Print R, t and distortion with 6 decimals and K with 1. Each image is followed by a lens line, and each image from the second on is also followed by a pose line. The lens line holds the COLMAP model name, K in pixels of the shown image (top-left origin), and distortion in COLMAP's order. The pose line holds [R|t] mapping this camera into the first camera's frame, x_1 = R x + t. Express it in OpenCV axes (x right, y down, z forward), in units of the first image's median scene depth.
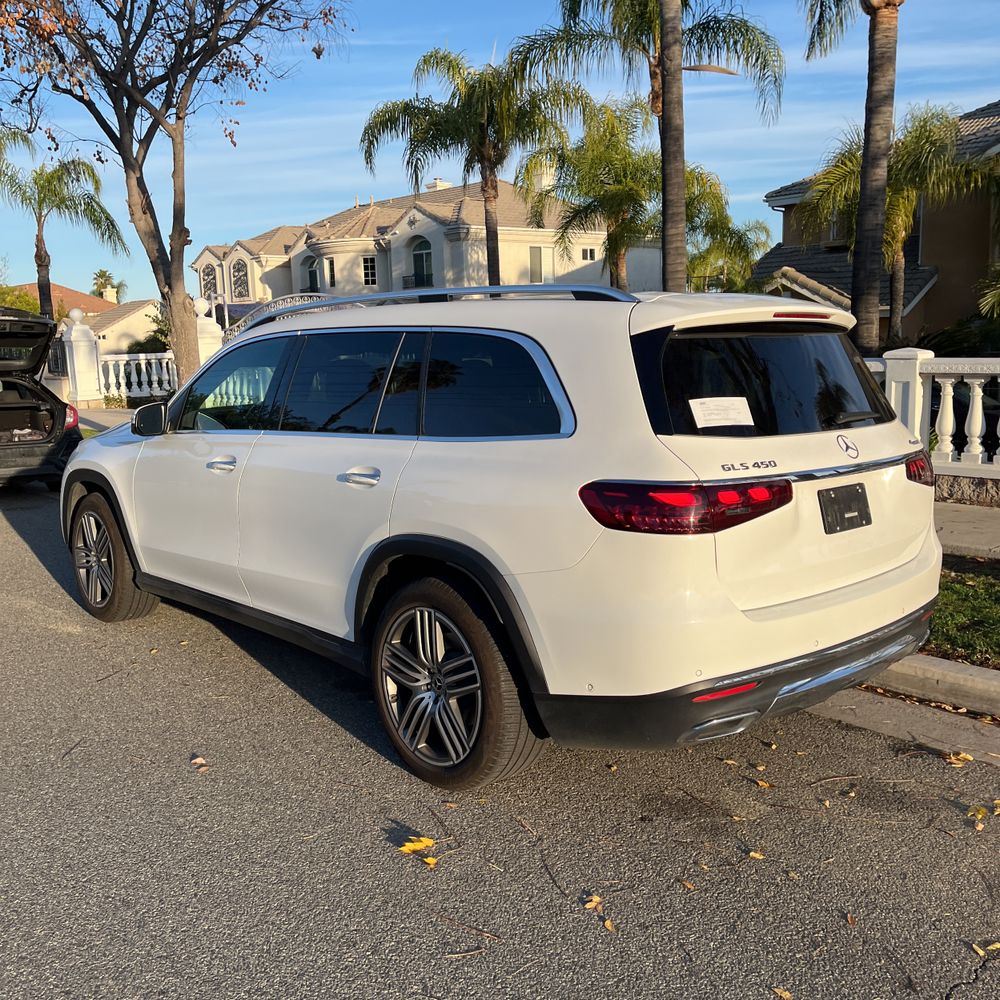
lens RADIAL K [[1023.6, 0, 498.7], [0, 1023.6, 495.6], [0, 0, 1]] dist [0.023694, 0.000000]
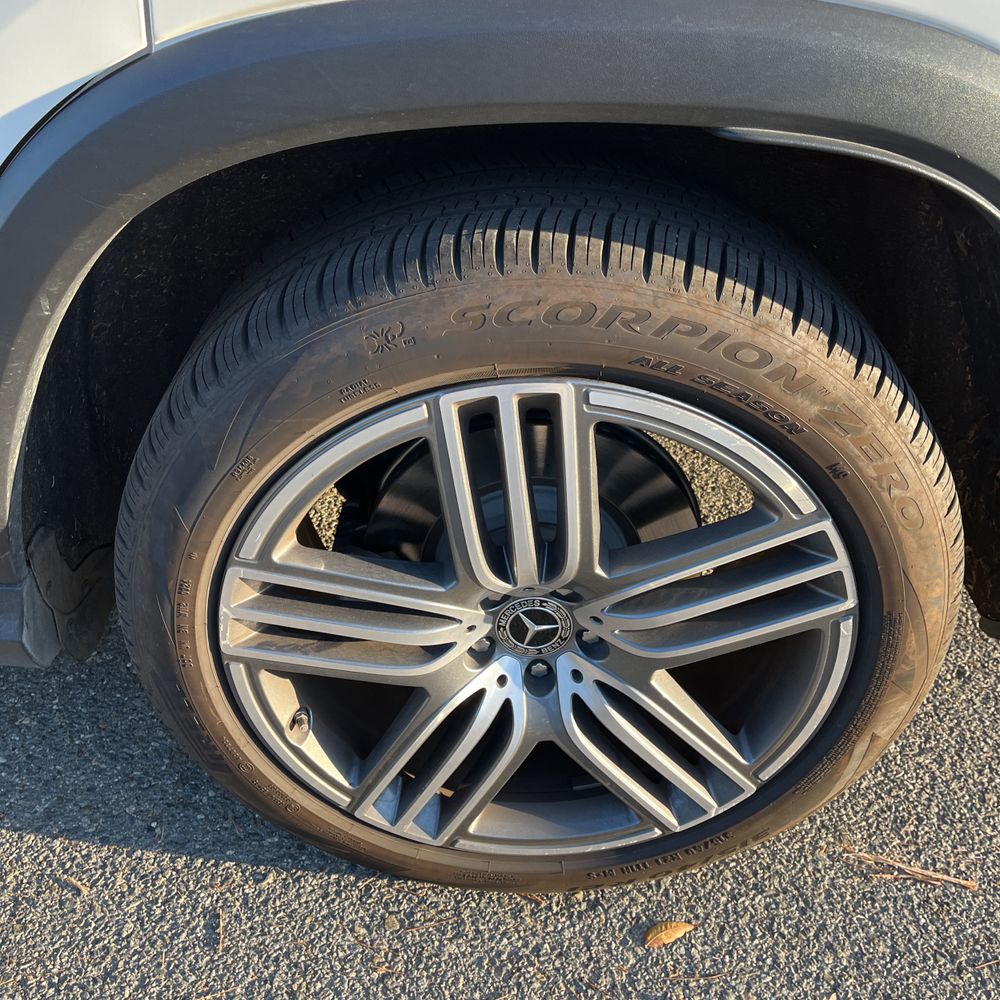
lens RADIAL K [[1023.6, 0, 496.1], [0, 1023.6, 506.9], [0, 0, 1]] dist [0.023694, 0.000000]
pose [[0.685519, -0.430074, 0.587451, -0.052833], [0.095543, 0.853042, 0.513021, 0.005939], [-0.721758, -0.295559, 0.625868, 0.219439]]
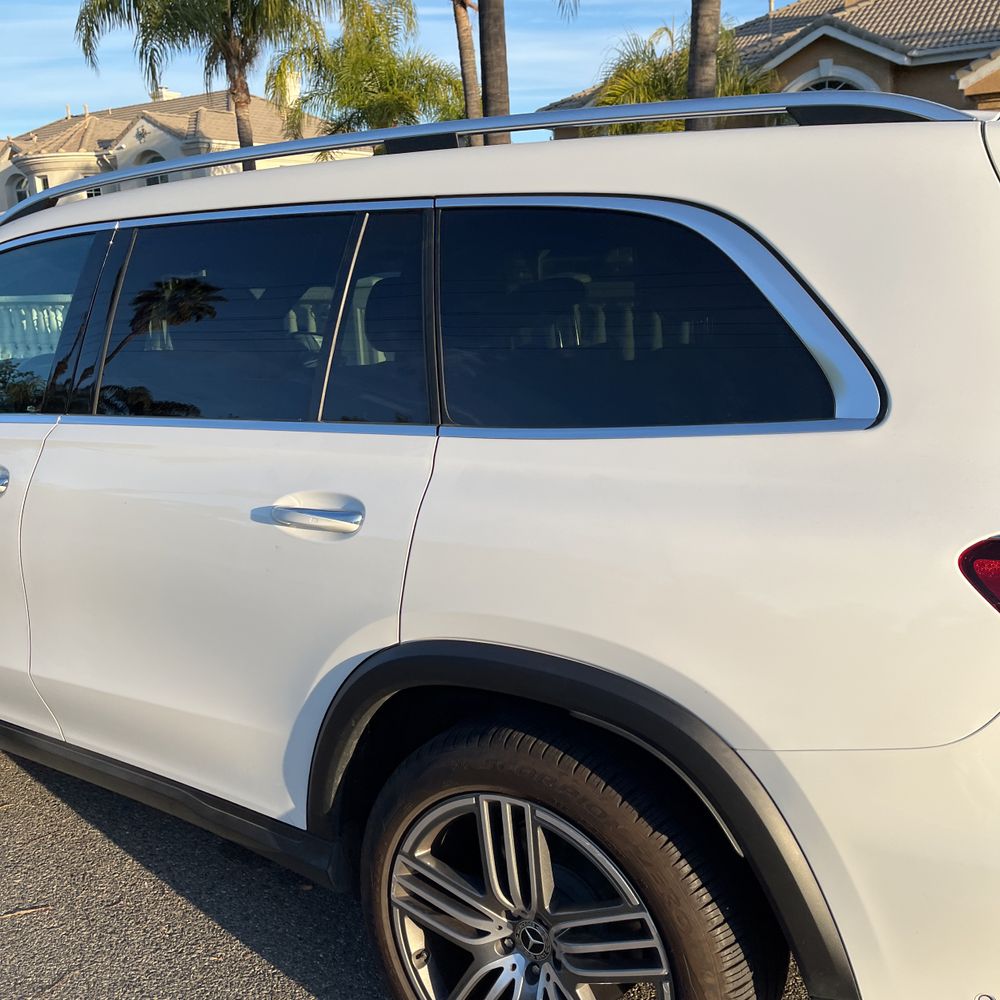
lens RADIAL K [[1023.6, 0, 504.4], [0, 1023.6, 517.0], [0, 0, 1]] dist [0.023694, 0.000000]
pose [[0.969171, -0.068840, 0.236577, -0.044590], [0.048594, 0.994722, 0.090374, -0.015562], [-0.241550, -0.076091, 0.967401, 0.140754]]
